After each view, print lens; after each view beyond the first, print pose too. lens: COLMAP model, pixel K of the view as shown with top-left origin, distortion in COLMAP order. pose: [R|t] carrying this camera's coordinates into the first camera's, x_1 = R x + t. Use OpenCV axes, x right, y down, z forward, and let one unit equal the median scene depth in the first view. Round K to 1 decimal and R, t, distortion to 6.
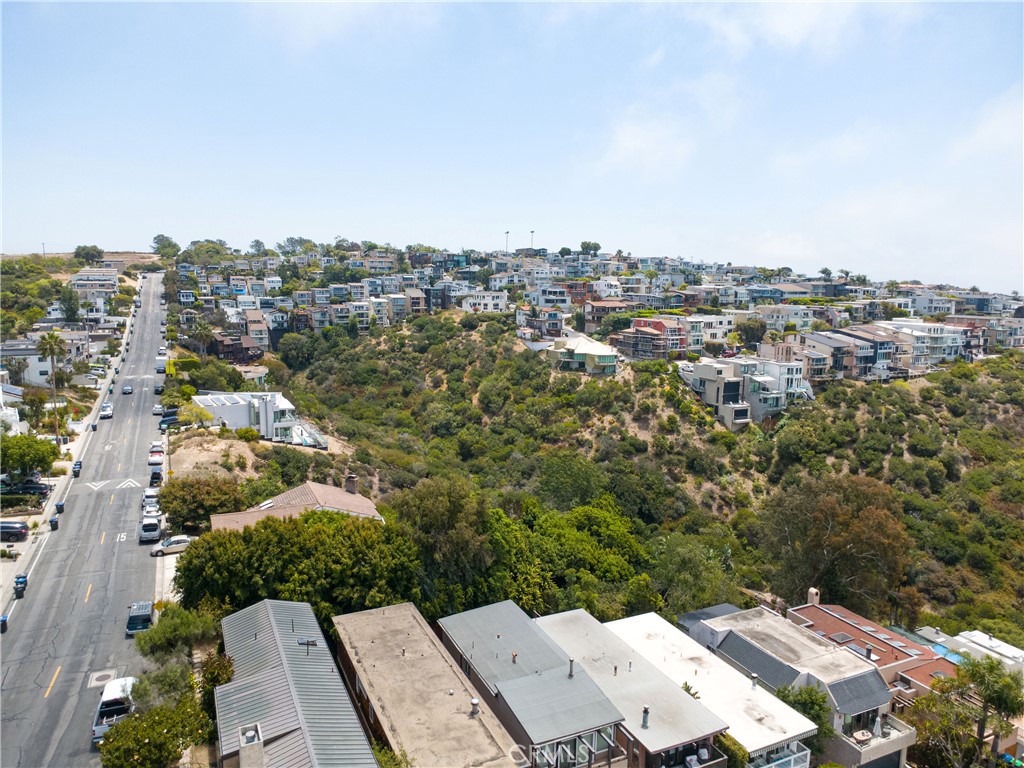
lens RADIAL K [[713.0, 0, 512.0], [0, 713.0, 384.0], [0, 0, 1]] dist [0.004886, 0.000739]
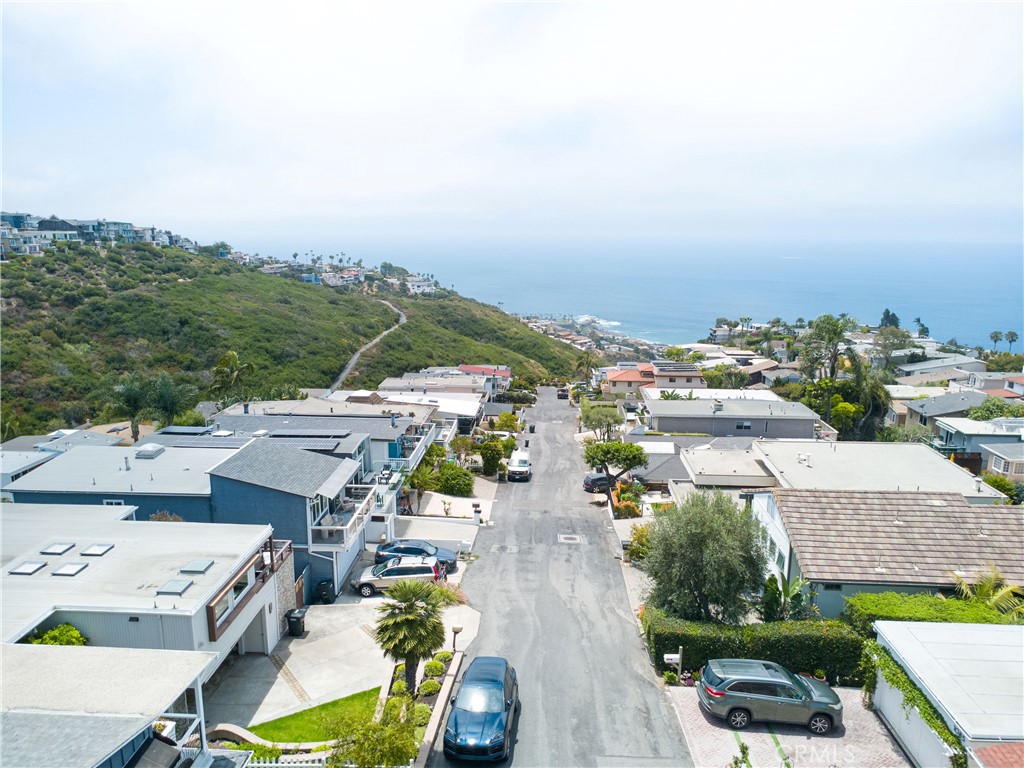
lens RADIAL K [[713.0, 0, 512.0], [0, 713.0, 384.0], [0, 0, 1]] dist [0.004886, 0.000739]
pose [[0.480239, -0.193884, 0.855441, 0.072501], [0.128977, 0.980272, 0.149770, 0.094713], [-0.867603, 0.038407, 0.495771, -0.255412]]
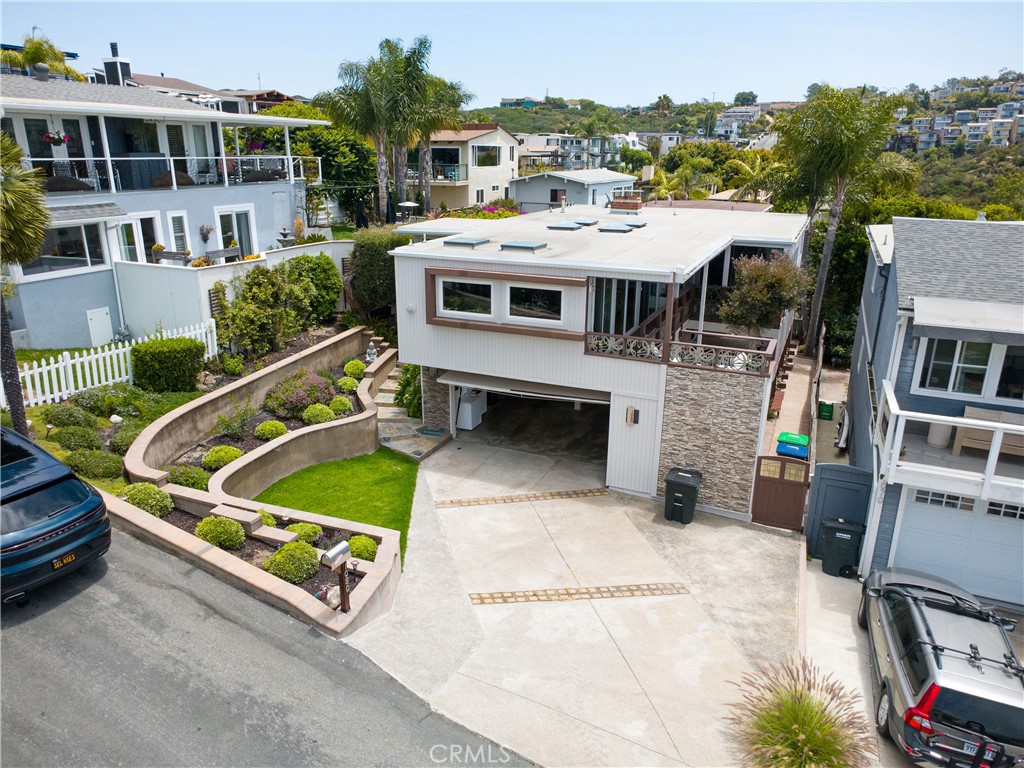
lens RADIAL K [[717.5, 0, 512.0], [0, 717.5, 384.0], [0, 0, 1]] dist [0.010141, 0.002165]
pose [[0.647403, 0.226547, -0.727699, 0.247449], [-0.112270, 0.972732, 0.202948, 0.148203], [0.753833, -0.049691, 0.655184, -0.185018]]
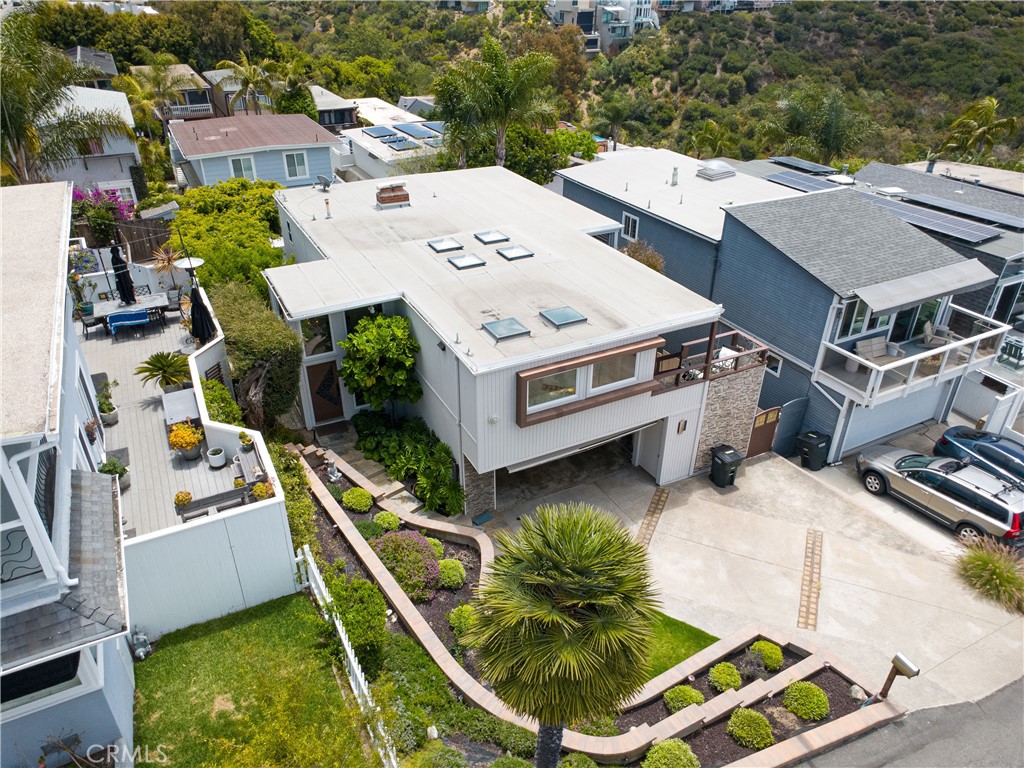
lens RADIAL K [[713.0, 0, 512.0], [0, 713.0, 384.0], [0, 0, 1]] dist [0.004886, 0.000739]
pose [[0.999459, -0.021370, 0.025010, 0.156728], [0.010611, 0.929052, 0.369797, 0.119530], [-0.031138, -0.369331, 0.928776, -0.215737]]
